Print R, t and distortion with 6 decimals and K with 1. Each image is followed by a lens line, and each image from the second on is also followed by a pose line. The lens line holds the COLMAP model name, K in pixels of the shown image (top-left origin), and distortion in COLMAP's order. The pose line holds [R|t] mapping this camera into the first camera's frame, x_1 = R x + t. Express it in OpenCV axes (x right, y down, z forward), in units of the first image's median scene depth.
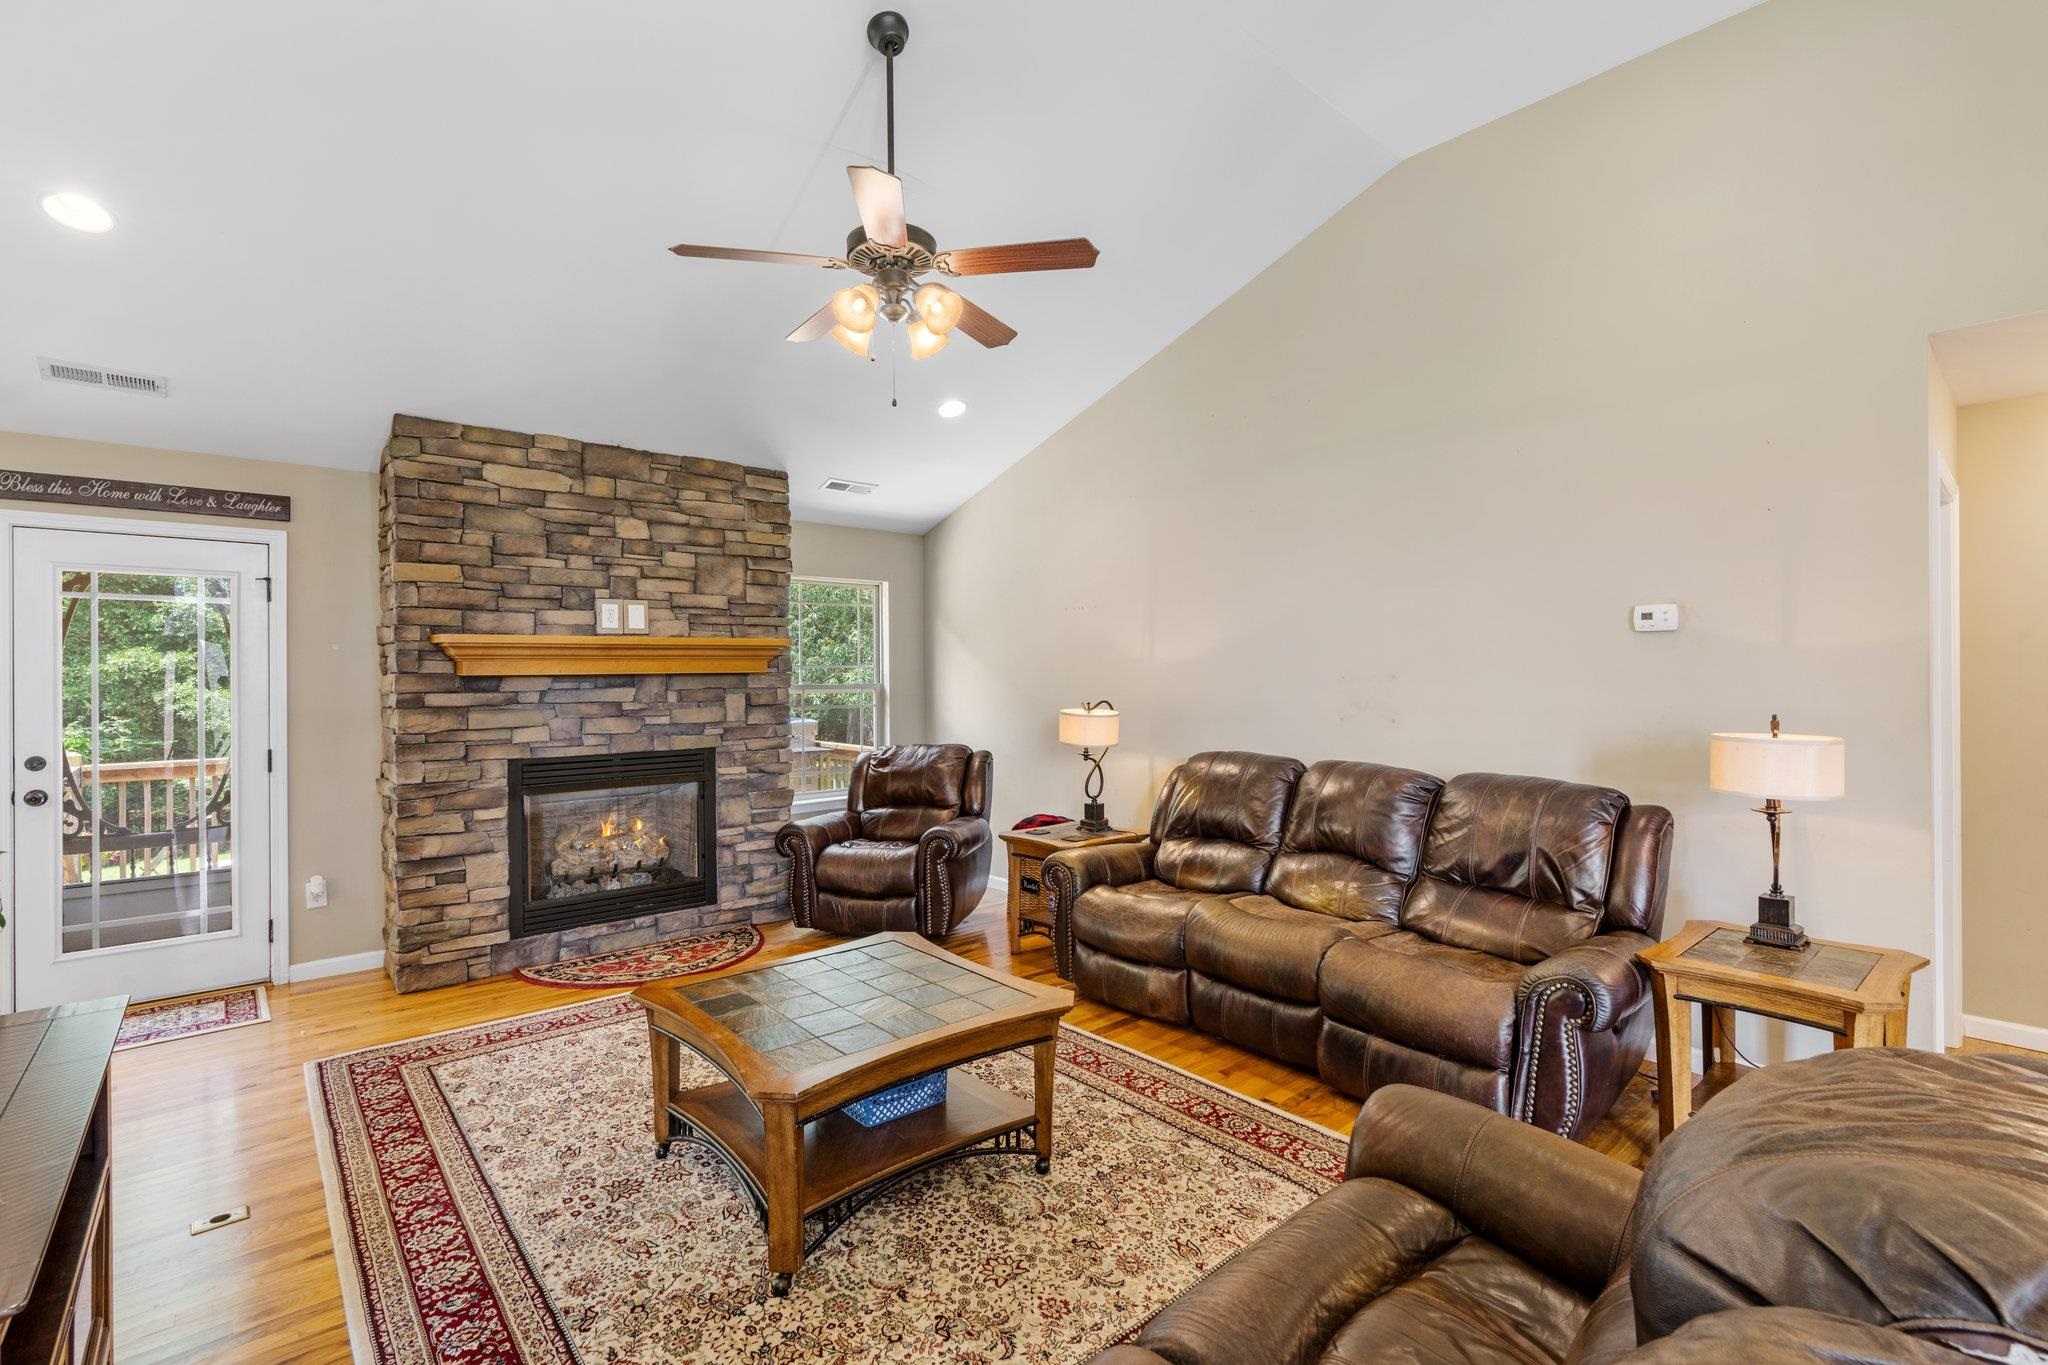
lens RADIAL K [[929.2, 0, 1028.4], [0, 929.2, 676.9], [0, 0, 1]] dist [-0.010009, 0.002941]
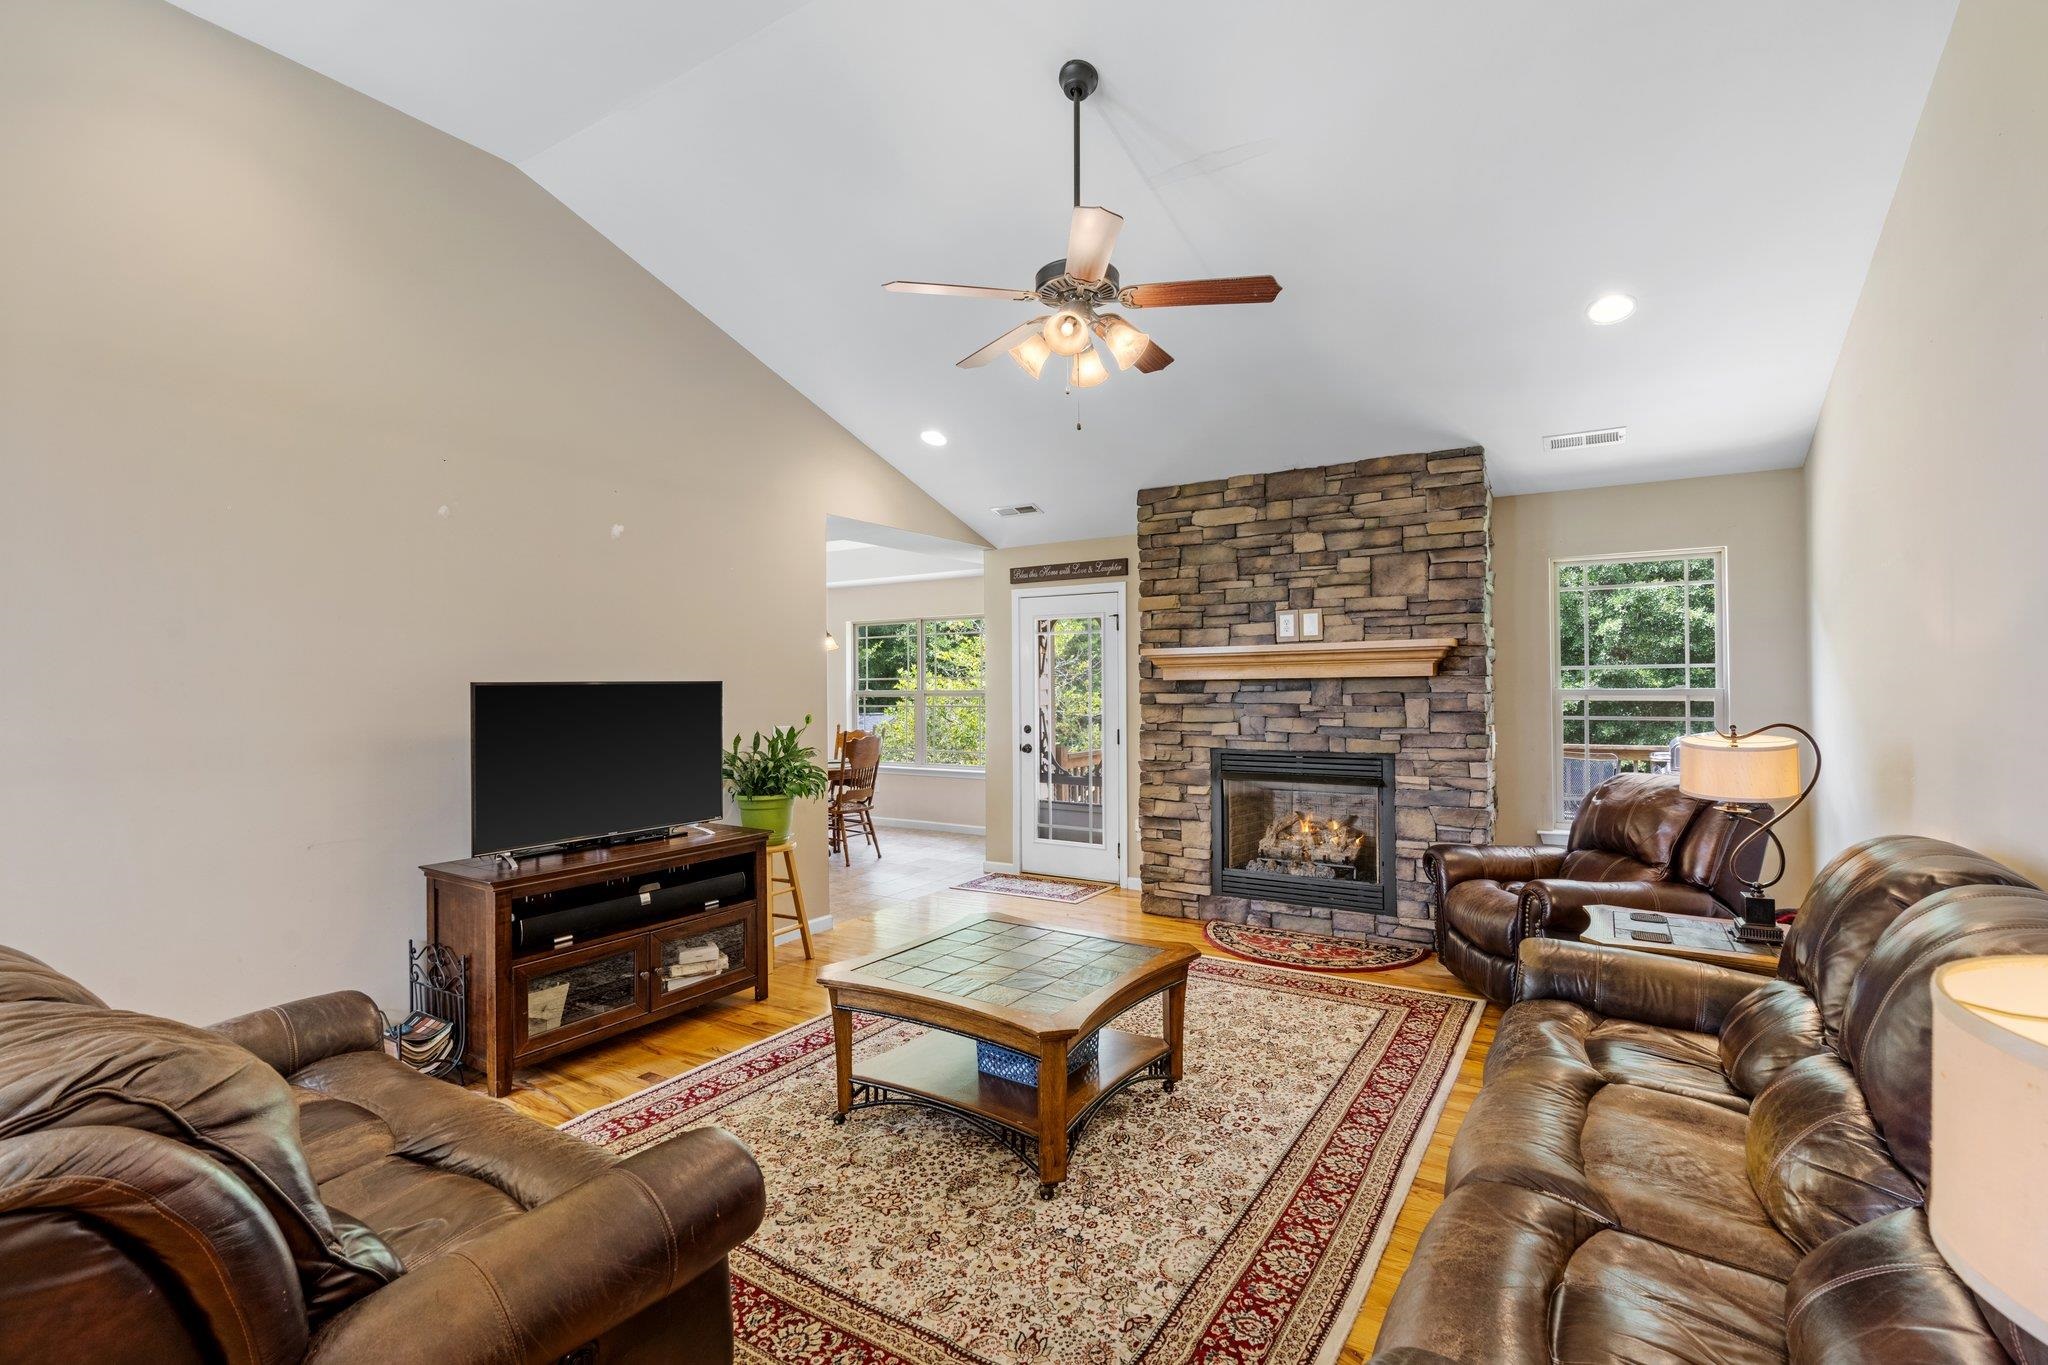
lens RADIAL K [[929.2, 0, 1018.3], [0, 929.2, 676.1], [0, 0, 1]] dist [-0.010009, 0.002941]
pose [[0.273357, -0.000828, -0.961912, 0.540136], [0.005801, 0.999983, 0.000787, -0.008727], [0.961895, -0.005795, 0.273357, 0.404528]]
